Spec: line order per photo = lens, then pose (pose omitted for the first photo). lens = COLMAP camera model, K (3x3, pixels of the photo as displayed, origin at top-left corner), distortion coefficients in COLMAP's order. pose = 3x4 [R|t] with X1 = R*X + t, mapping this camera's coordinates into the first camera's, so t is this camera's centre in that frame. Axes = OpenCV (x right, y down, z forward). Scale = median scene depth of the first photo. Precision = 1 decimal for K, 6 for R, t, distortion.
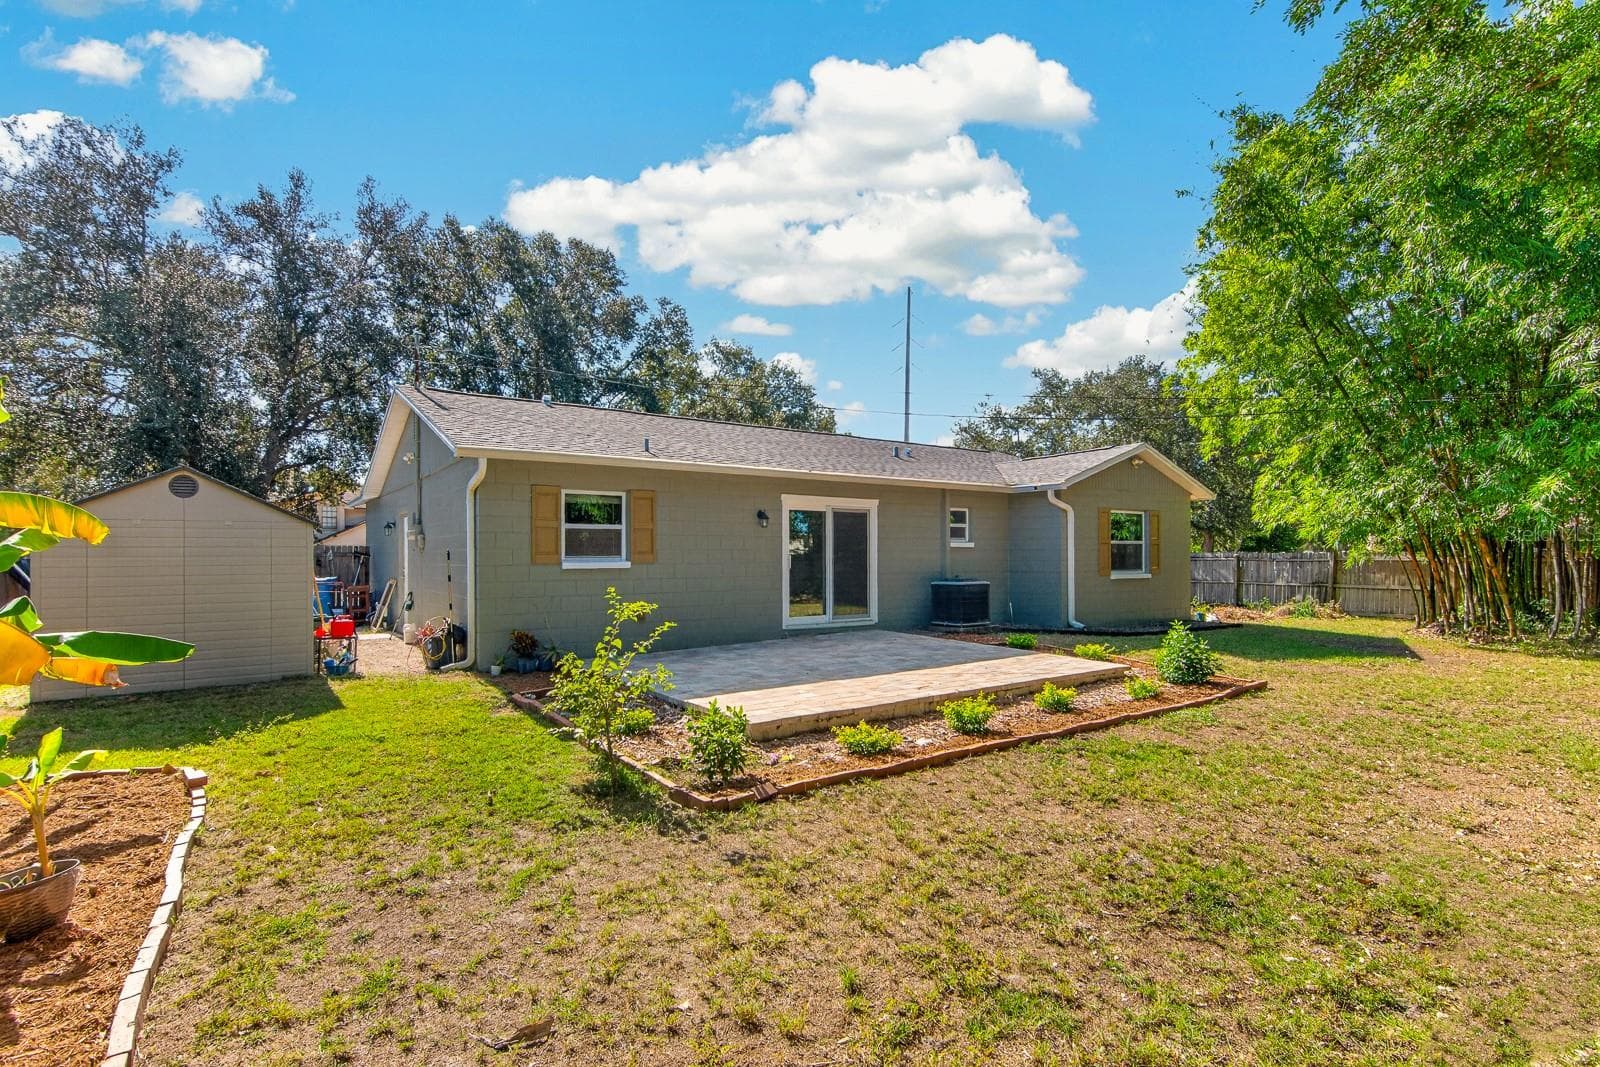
lens RADIAL K [[745.7, 0, 804.9], [0, 745.7, 560.0], [0, 0, 1]] dist [0.026450, 0.000098]
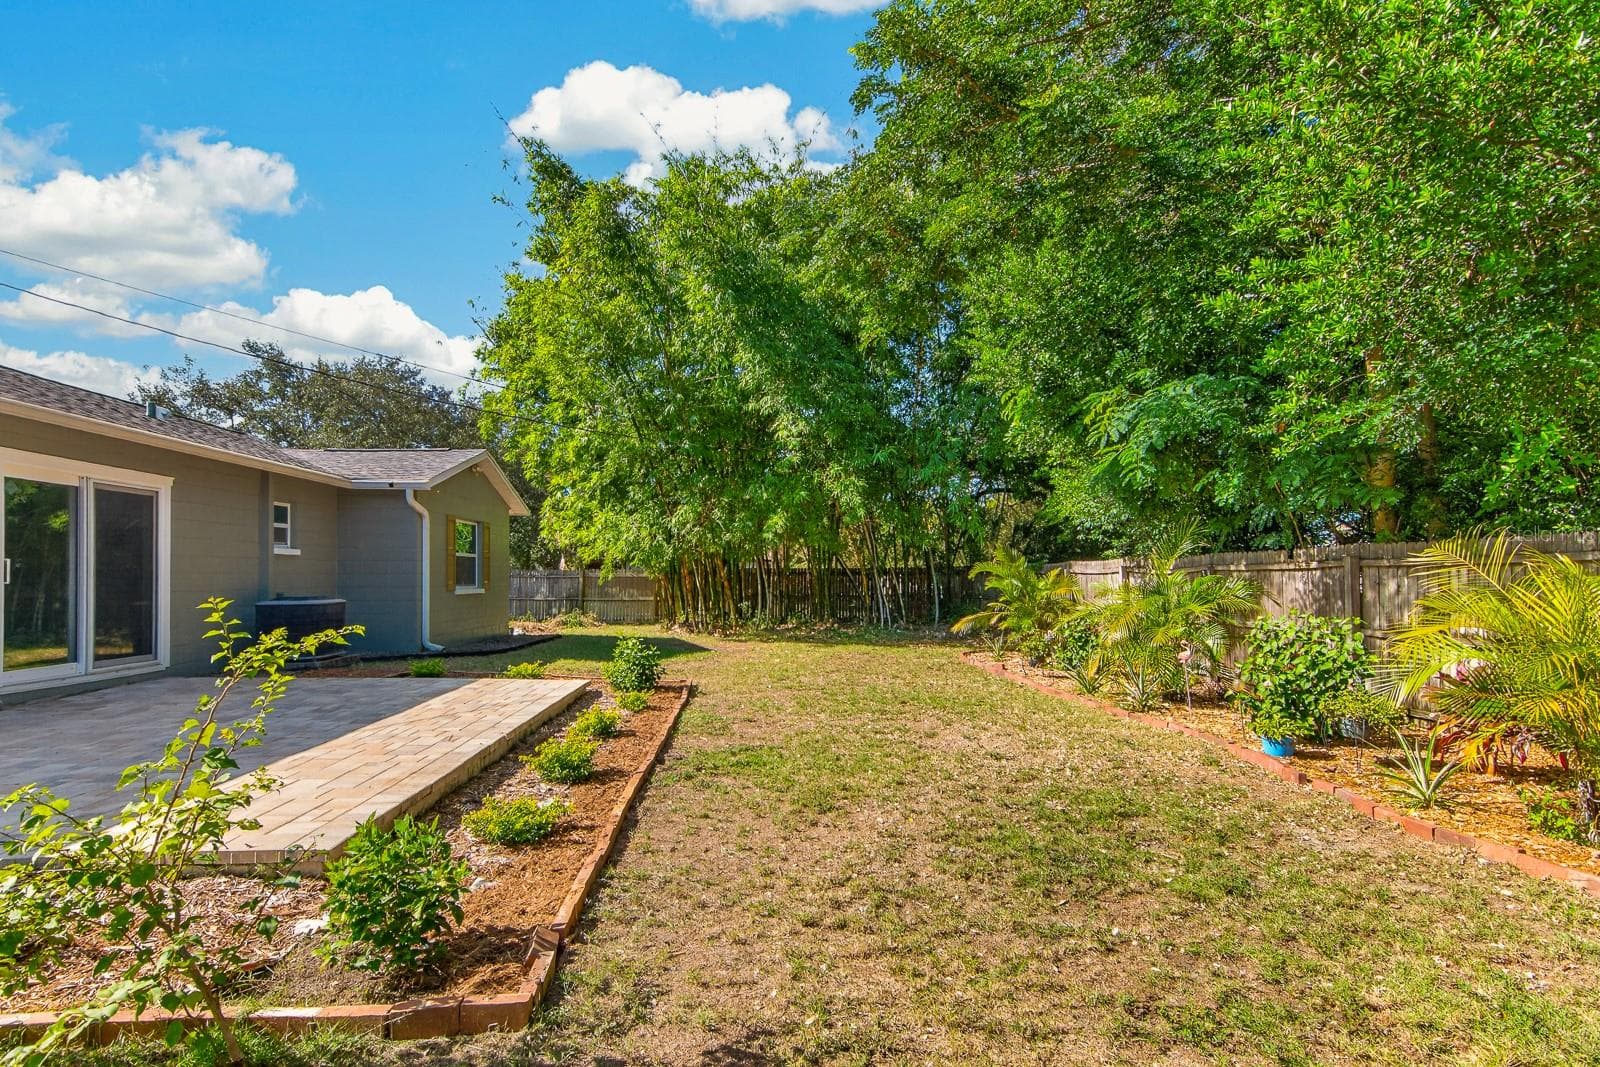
lens RADIAL K [[757.4, 0, 789.4], [0, 757.4, 563.2], [0, 0, 1]] dist [0.004203, 0.000125]
pose [[0.537555, 0.016369, 0.843070, -0.169826], [0.002678, 0.999773, -0.021119, 0.009232], [-0.843224, 0.013611, 0.537390, 0.190792]]
